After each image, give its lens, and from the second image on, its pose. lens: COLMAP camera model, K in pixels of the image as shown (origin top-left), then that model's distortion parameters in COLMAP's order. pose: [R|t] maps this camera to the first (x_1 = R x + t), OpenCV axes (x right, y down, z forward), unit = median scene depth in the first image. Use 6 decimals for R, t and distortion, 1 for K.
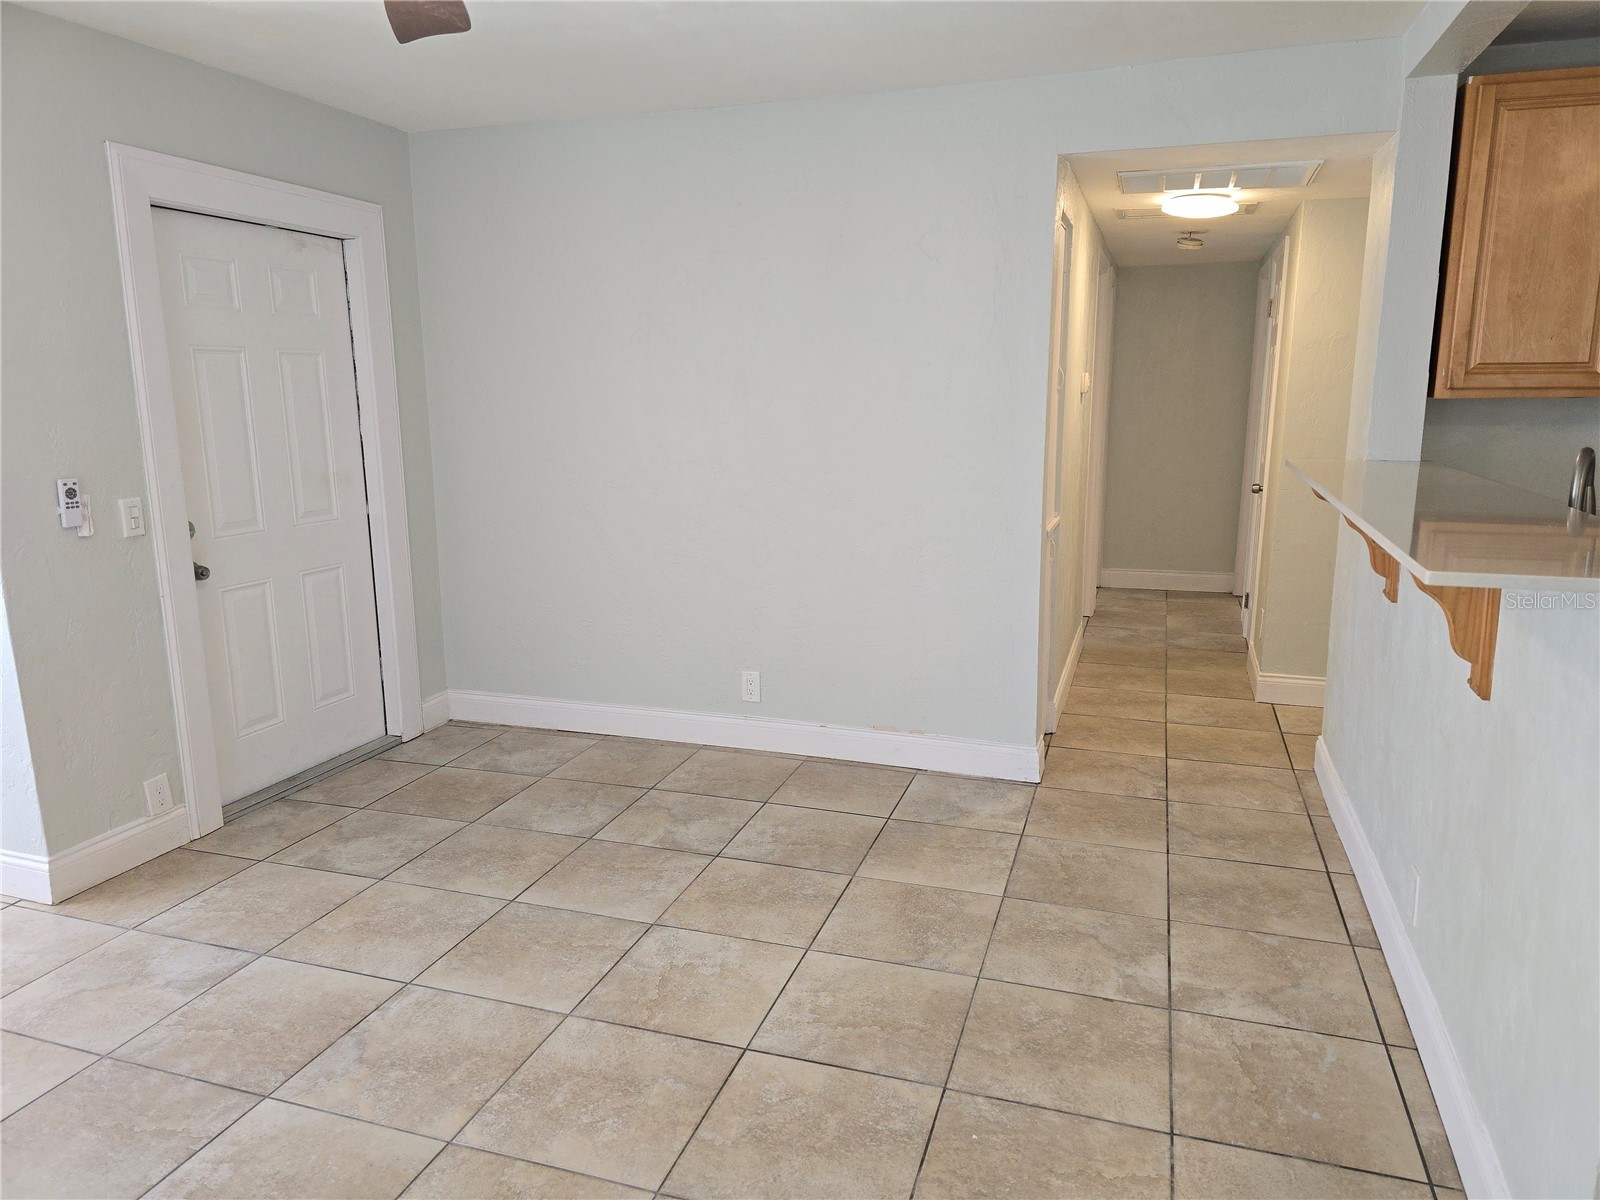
lens RADIAL K [[1082.0, 0, 803.1], [0, 1082.0, 582.7], [0, 0, 1]] dist [0.050581, -0.023155]
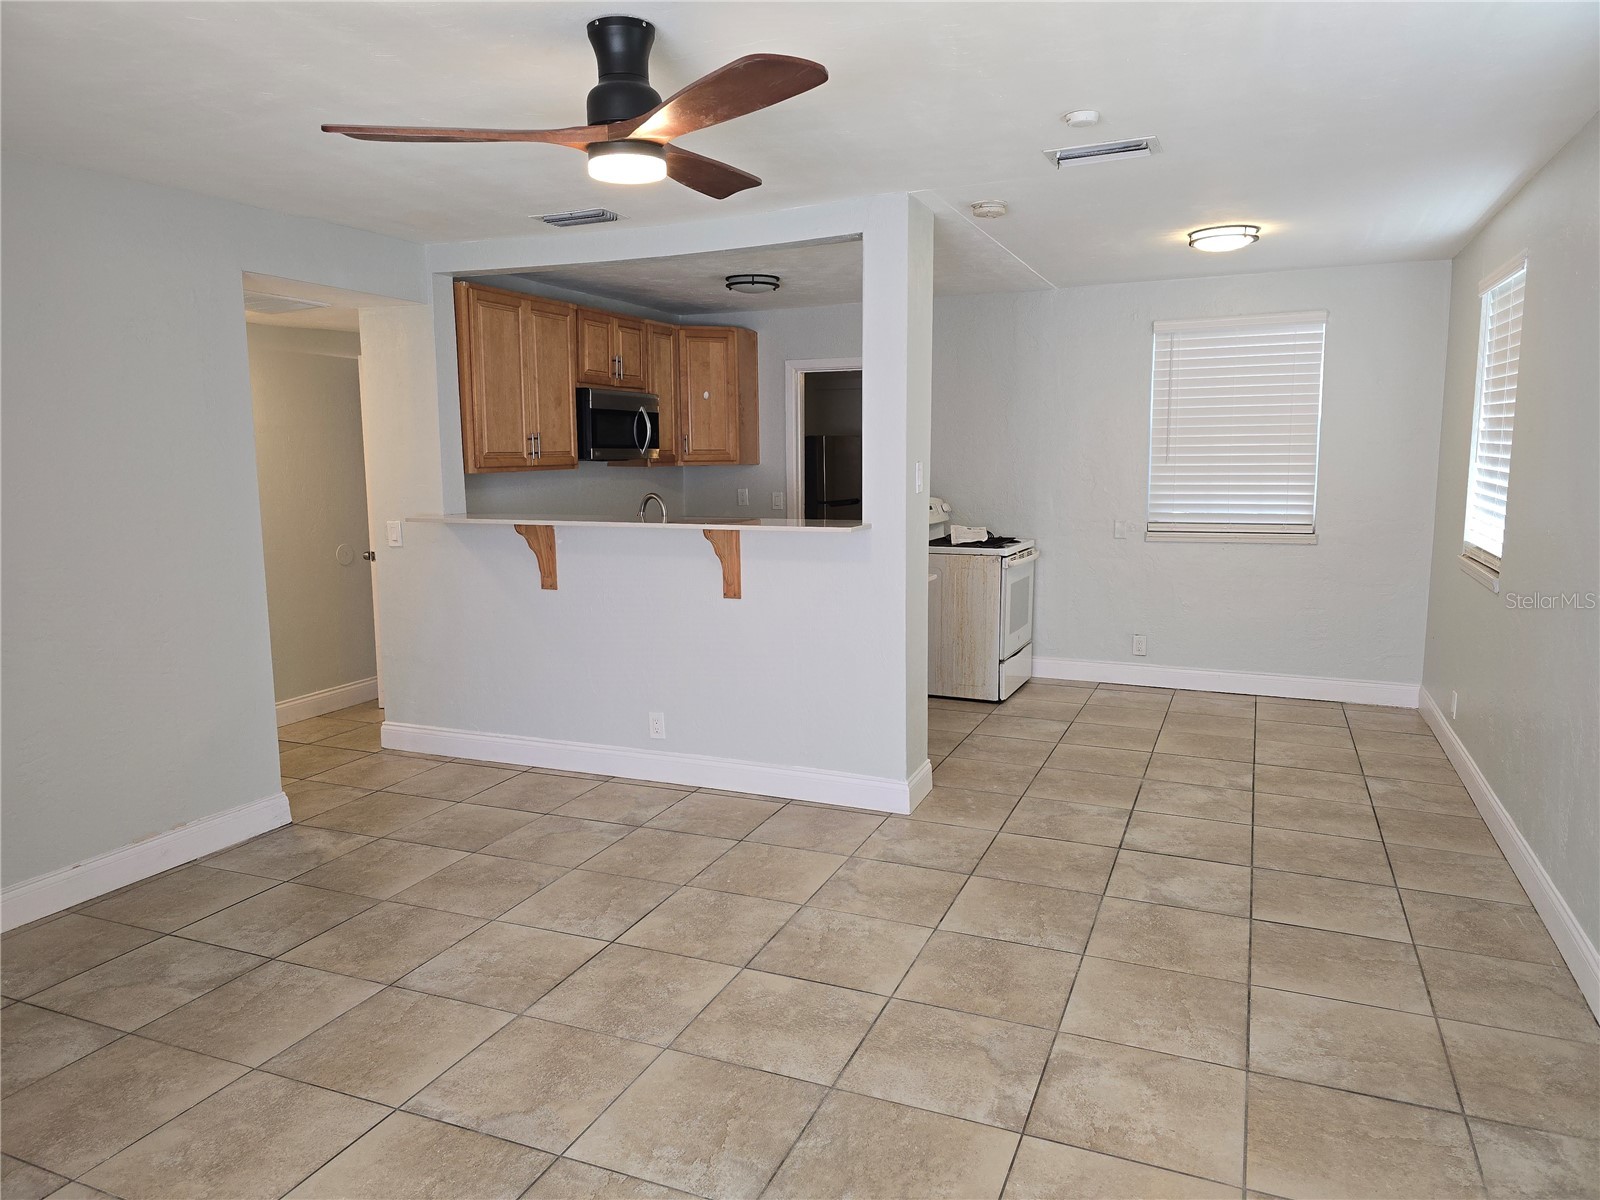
lens RADIAL K [[1082.0, 0, 802.0], [0, 1082.0, 593.5], [0, 0, 1]] dist [0.050581, -0.023155]
pose [[0.073388, -0.125889, 0.989326, -0.990718], [0.196092, 0.974458, 0.109452, -0.076482], [-0.977836, 0.185966, 0.096199, 0.410511]]
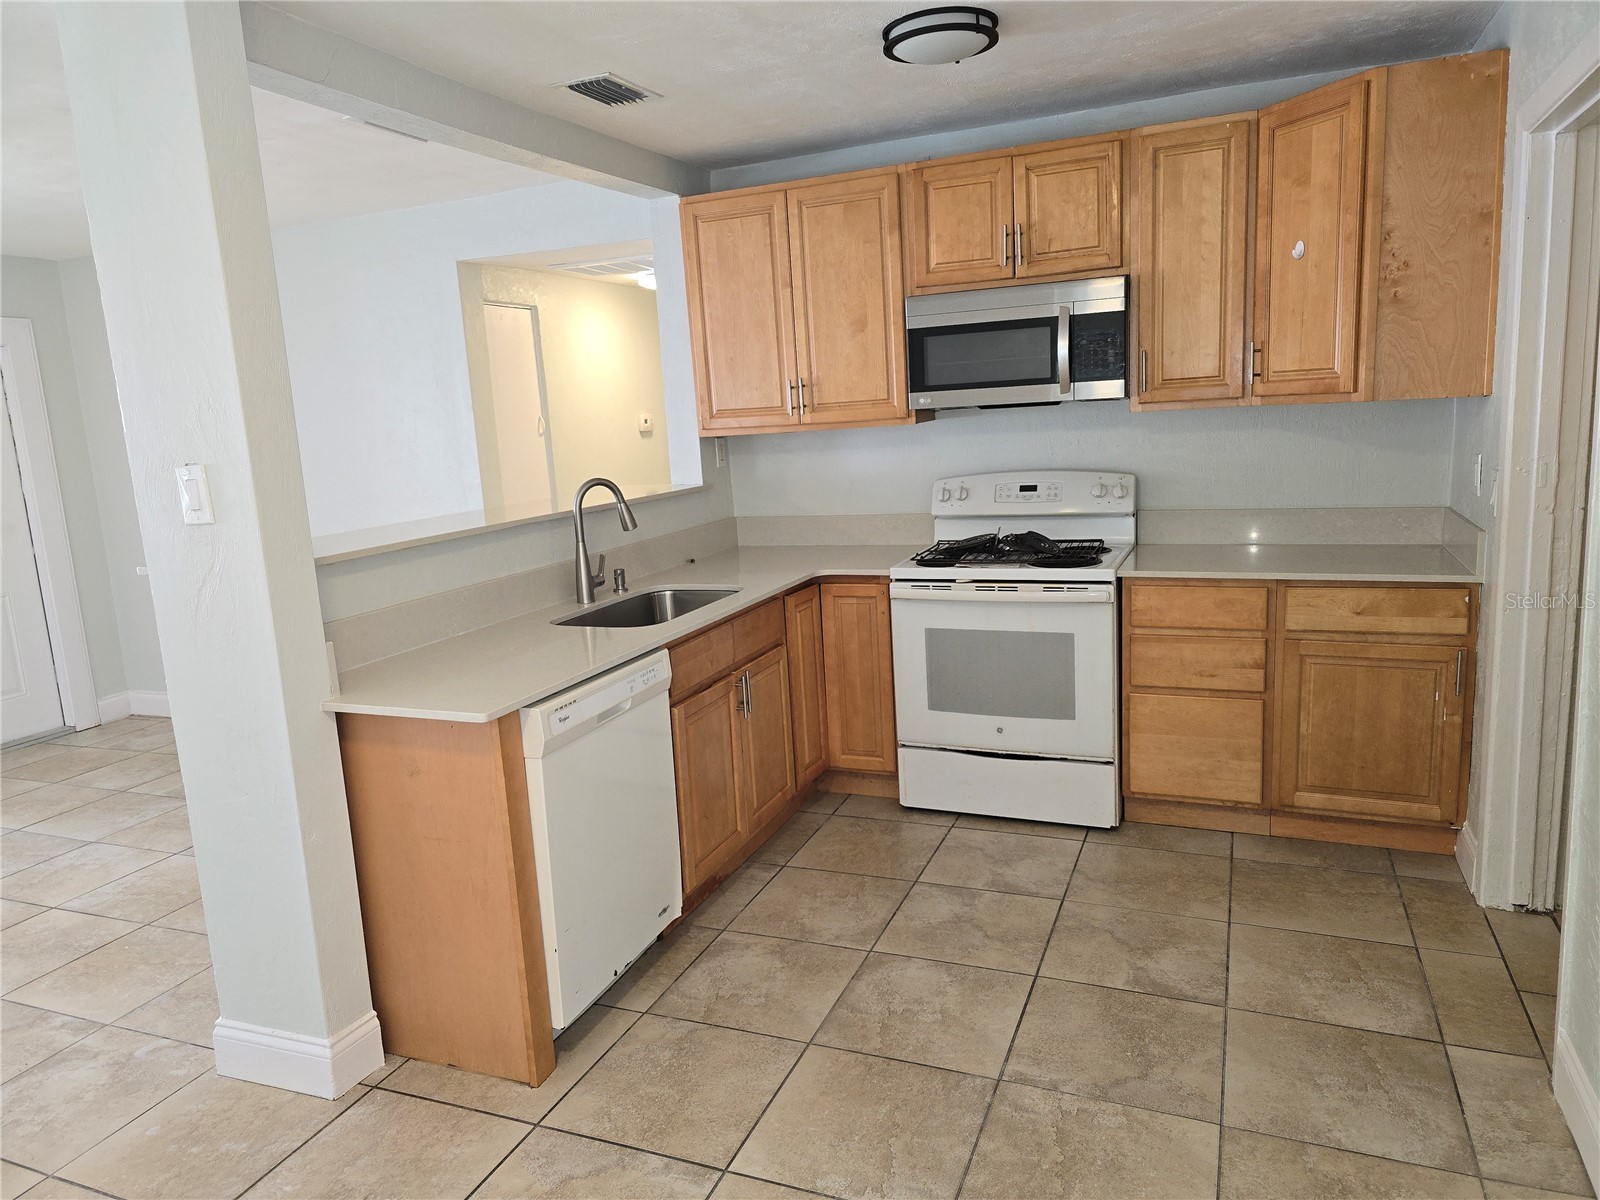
lens RADIAL K [[1082.0, 0, 796.4], [0, 1082.0, 612.4], [0, 0, 1]] dist [0.050581, -0.023155]
pose [[0.995092, -0.040030, -0.090499, 0.829129], [0.041411, 0.999052, 0.013435, 0.032015], [0.089875, -0.017116, 0.995806, -0.305260]]
